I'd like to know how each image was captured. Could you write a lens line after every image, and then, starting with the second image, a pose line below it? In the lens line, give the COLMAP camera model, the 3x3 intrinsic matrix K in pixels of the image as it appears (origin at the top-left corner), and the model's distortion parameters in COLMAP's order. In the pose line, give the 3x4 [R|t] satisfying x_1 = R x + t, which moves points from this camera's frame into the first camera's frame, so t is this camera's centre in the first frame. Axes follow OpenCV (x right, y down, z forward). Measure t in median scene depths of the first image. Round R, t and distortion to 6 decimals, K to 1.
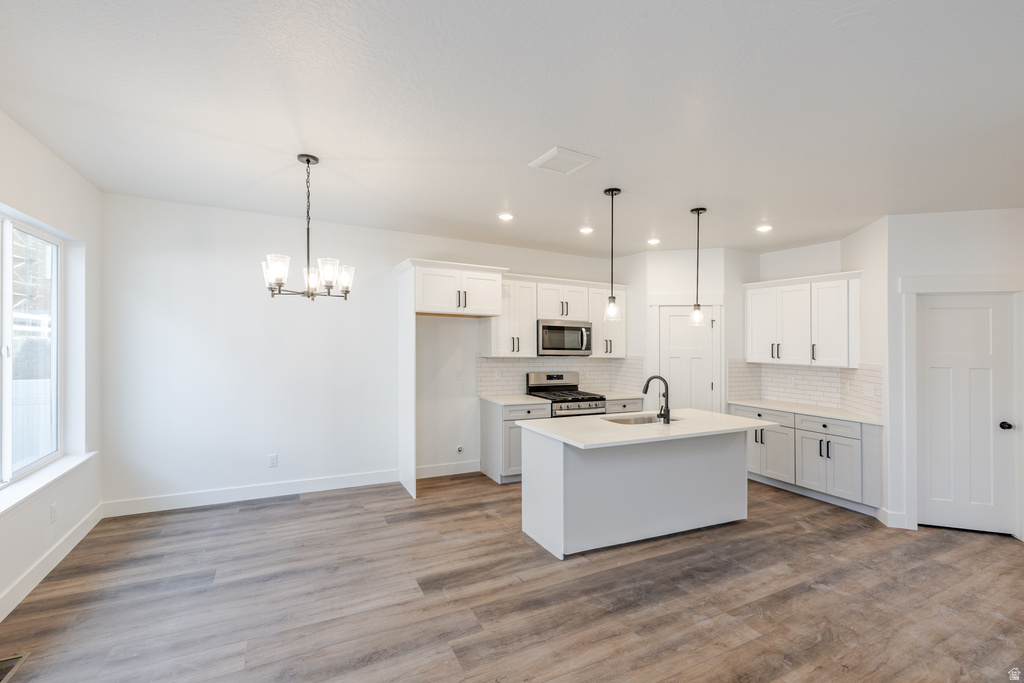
lens RADIAL K [[441.9, 0, 510.0], [0, 441.9, 357.1], [0, 0, 1]] dist [0.003352, 0.000070]
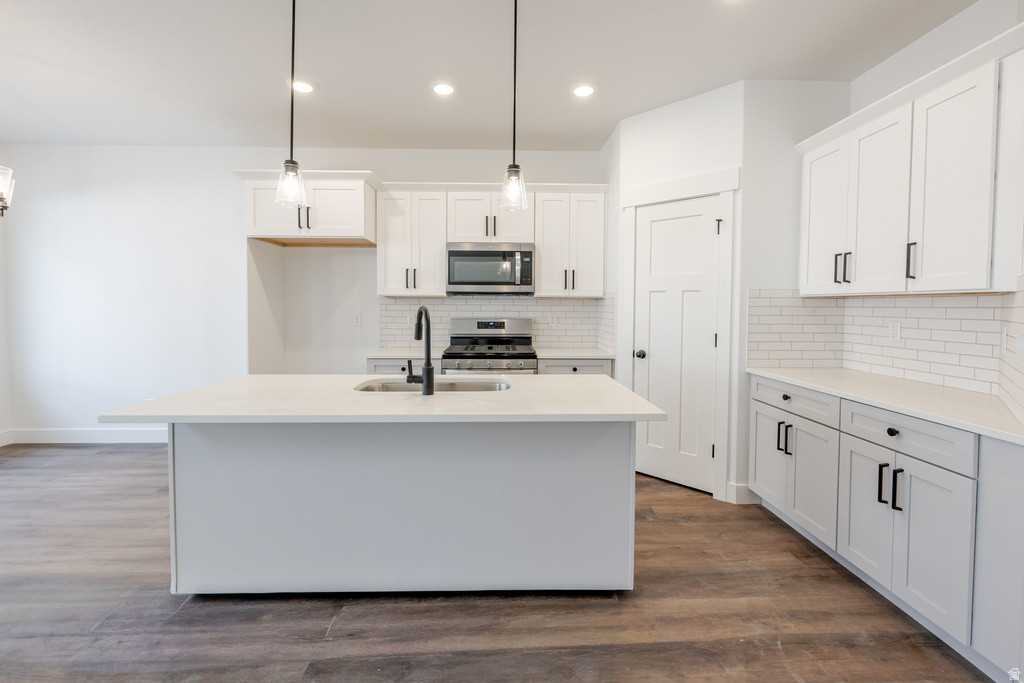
lens RADIAL K [[441.0, 0, 512.0], [0, 441.0, 341.5], [0, 0, 1]] dist [0.000802, 0.000171]
pose [[0.898653, 0.018490, -0.438270, 0.597570], [0.000451, 0.999072, 0.043076, 0.055072], [0.438659, -0.038908, 0.897811, 0.498533]]
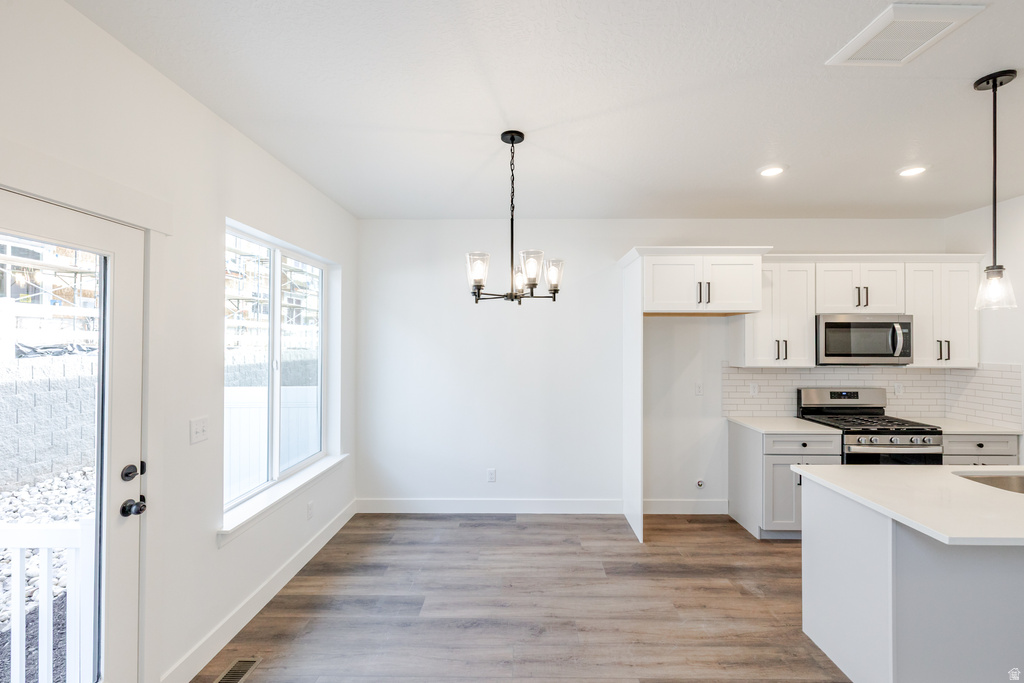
lens RADIAL K [[446.5, 0, 523.5], [0, 446.5, 358.6], [0, 0, 1]] dist [0.000333, -0.000147]
pose [[0.886181, -0.003402, -0.463328, -0.028143], [0.001965, 0.999992, -0.003583, -0.014832], [0.463336, 0.002265, 0.886180, 0.180638]]
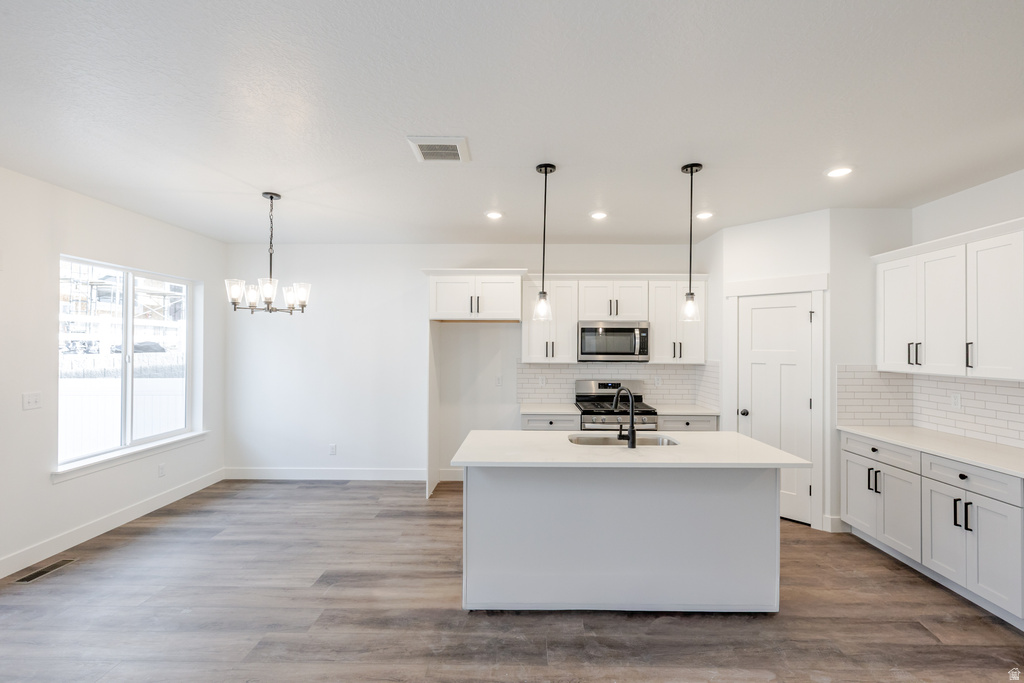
lens RADIAL K [[441.8, 0, 523.1], [0, 441.8, 362.5], [0, 0, 1]] dist [0.001699, -0.000031]
pose [[0.883612, 0.000448, -0.468219, 0.484538], [-0.000479, 1.000000, 0.000053, -0.001015], [0.468219, 0.000177, 0.883612, 0.190529]]
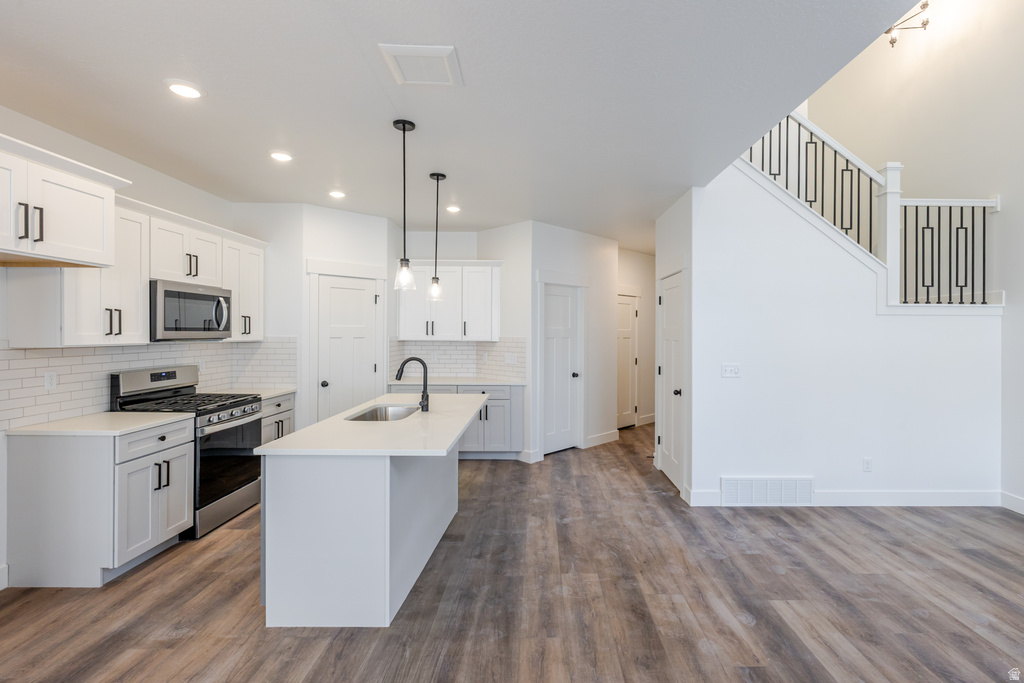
lens RADIAL K [[474.3, 0, 541.9], [0, 474.3, 335.3], [0, 0, 1]] dist [-0.003233, -0.000554]
pose [[0.457666, -0.024938, 0.888774, -0.320429], [0.031407, 0.999436, 0.011870, -0.002625], [-0.888569, 0.022481, 0.458191, 0.314203]]
